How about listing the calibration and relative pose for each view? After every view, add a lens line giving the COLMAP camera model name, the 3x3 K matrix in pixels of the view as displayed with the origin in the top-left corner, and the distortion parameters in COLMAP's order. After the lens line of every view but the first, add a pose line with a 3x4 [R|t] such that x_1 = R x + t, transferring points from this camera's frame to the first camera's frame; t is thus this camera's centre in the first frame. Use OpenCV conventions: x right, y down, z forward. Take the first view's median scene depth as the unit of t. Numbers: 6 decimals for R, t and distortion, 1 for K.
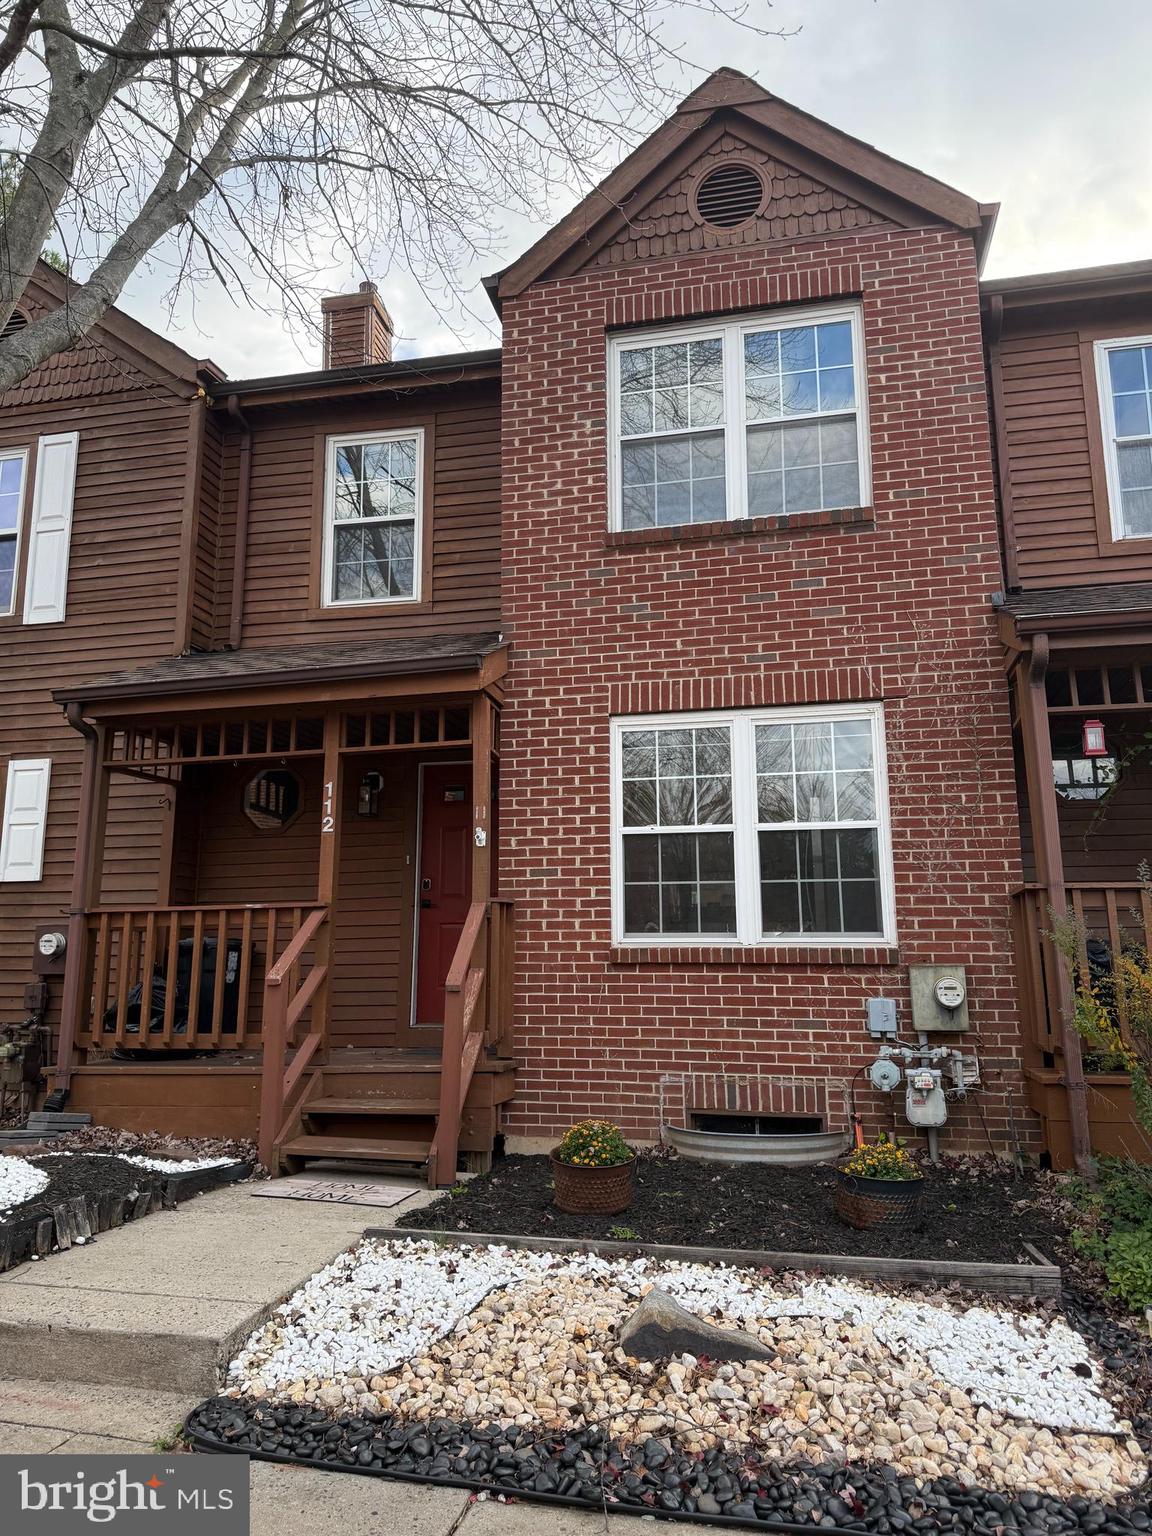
lens RADIAL K [[1071.7, 0, 576.0], [0, 1071.7, 768.0], [0, 0, 1]] dist [0.059795, -0.090926]
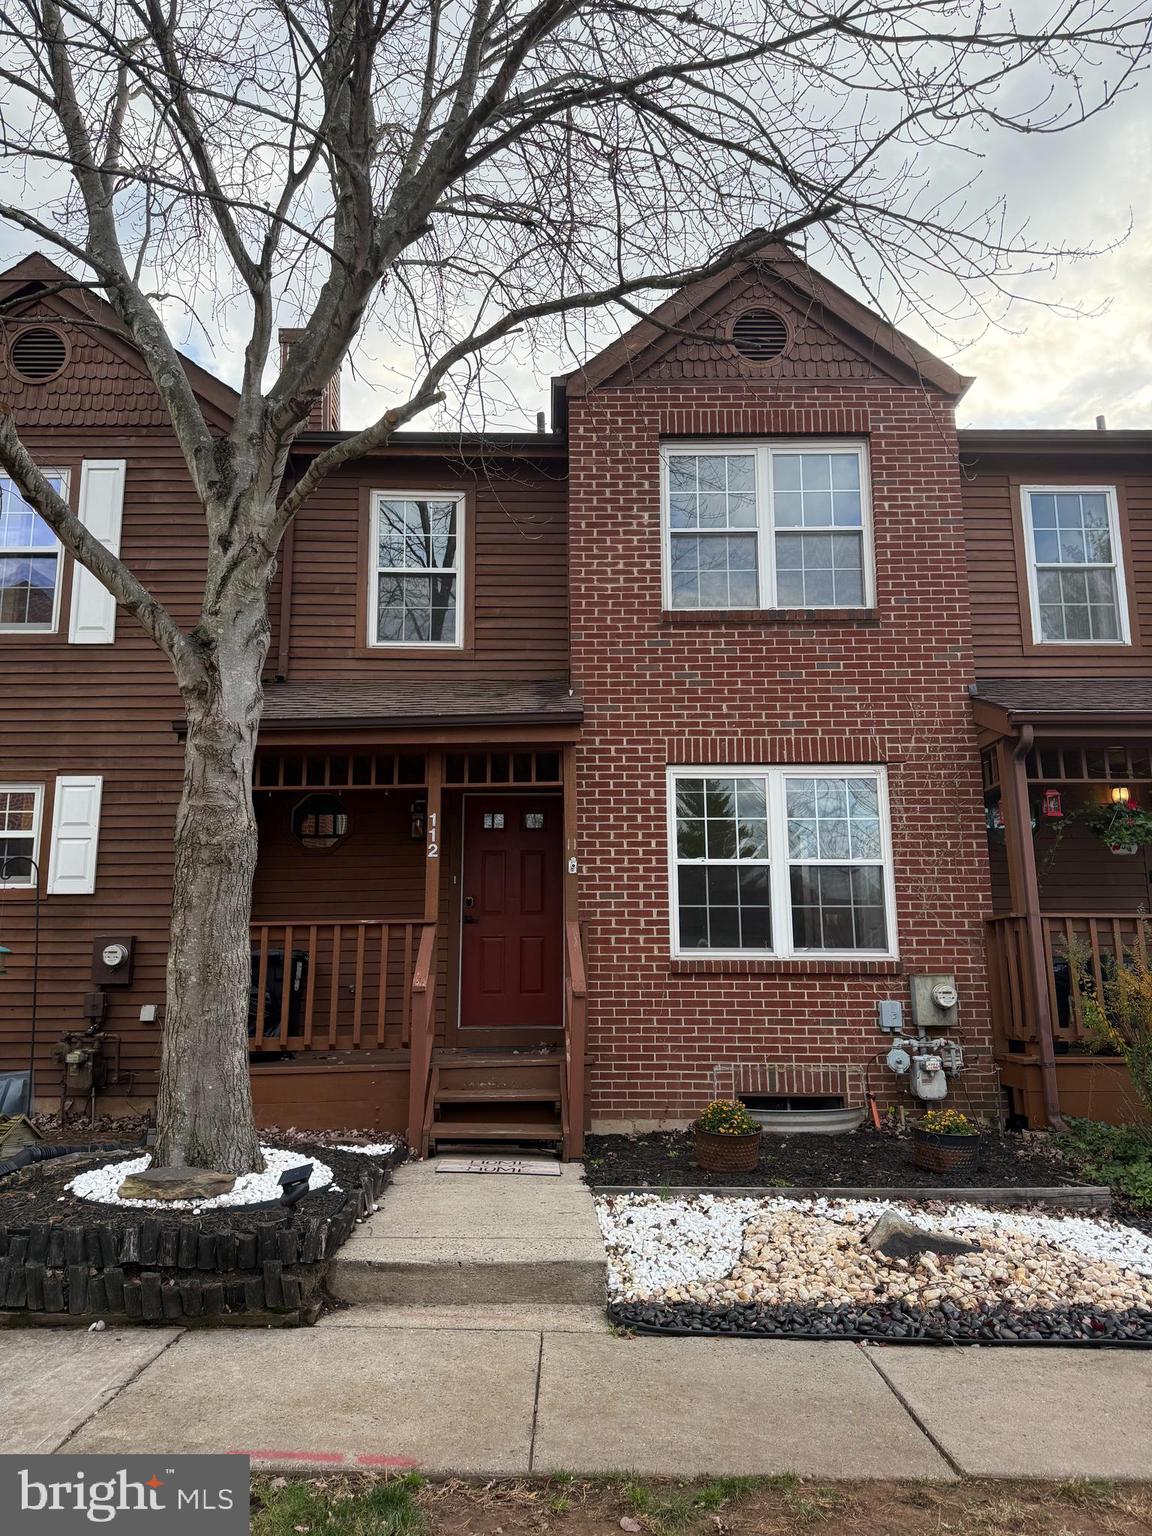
lens RADIAL K [[1069.5, 0, 572.7], [0, 1069.5, 769.6], [0, 0, 1]] dist [0.070491, -0.101529]
pose [[0.973418, 0.041281, 0.225285, -0.348188], [-0.040374, 0.999147, -0.008636, -0.029809], [-0.225450, -0.000689, 0.974255, -0.139704]]
